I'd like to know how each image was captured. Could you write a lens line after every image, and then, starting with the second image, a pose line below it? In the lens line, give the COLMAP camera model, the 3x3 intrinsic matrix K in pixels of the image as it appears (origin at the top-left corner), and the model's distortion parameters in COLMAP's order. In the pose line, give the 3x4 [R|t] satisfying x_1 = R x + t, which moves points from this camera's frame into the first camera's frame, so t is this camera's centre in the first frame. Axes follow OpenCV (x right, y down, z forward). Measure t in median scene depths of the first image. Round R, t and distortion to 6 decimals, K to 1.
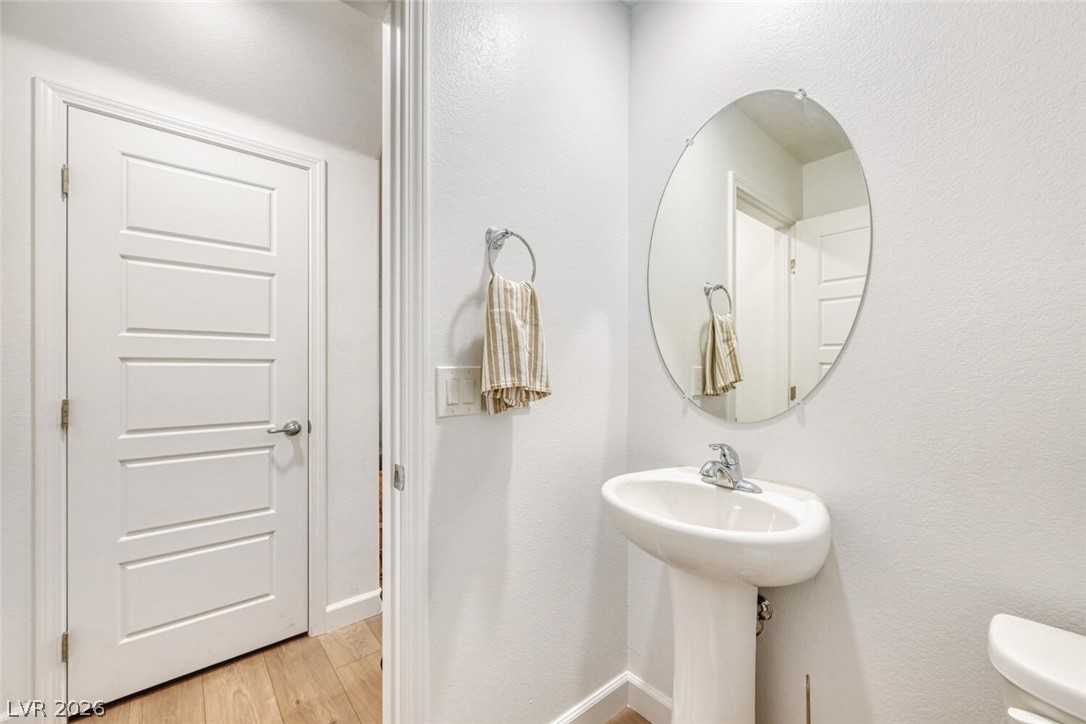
lens RADIAL K [[430.2, 0, 543.9], [0, 430.2, 364.3], [0, 0, 1]] dist [0.001393, -0.000029]
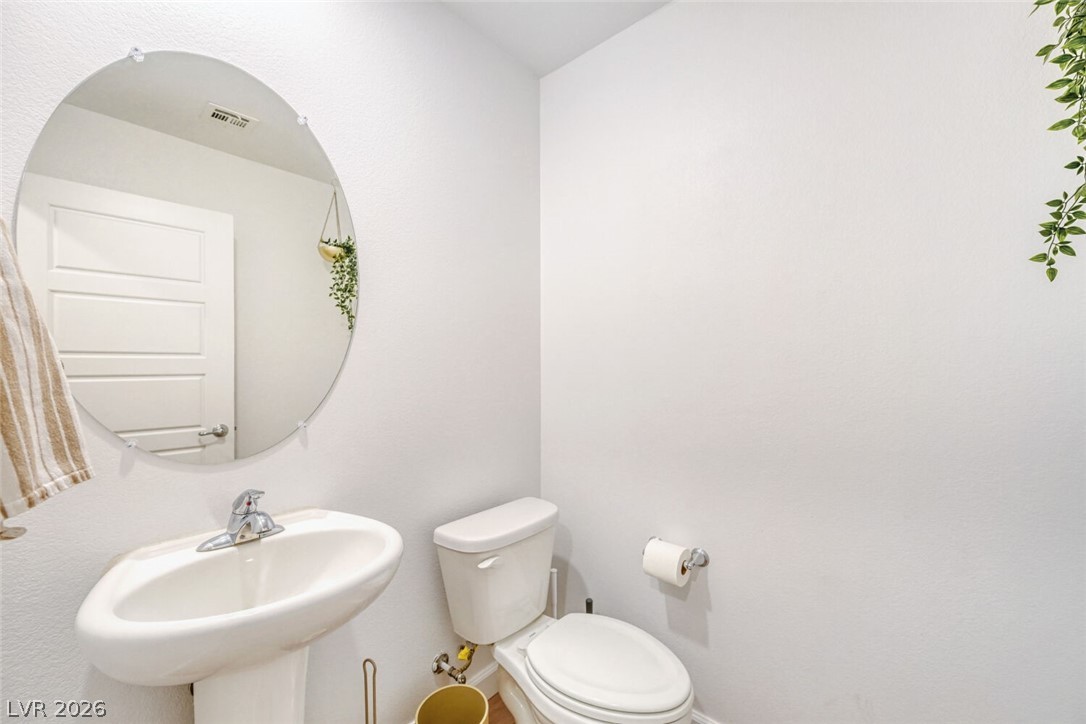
lens RADIAL K [[430.2, 0, 543.5], [0, 430.2, 365.7], [0, 0, 1]] dist [0.001393, -0.000029]
pose [[-0.163244, -0.003821, 0.986578, -0.489041], [-0.006997, 0.999972, 0.002715, -0.057583], [-0.986561, -0.006460, -0.163266, 0.596593]]
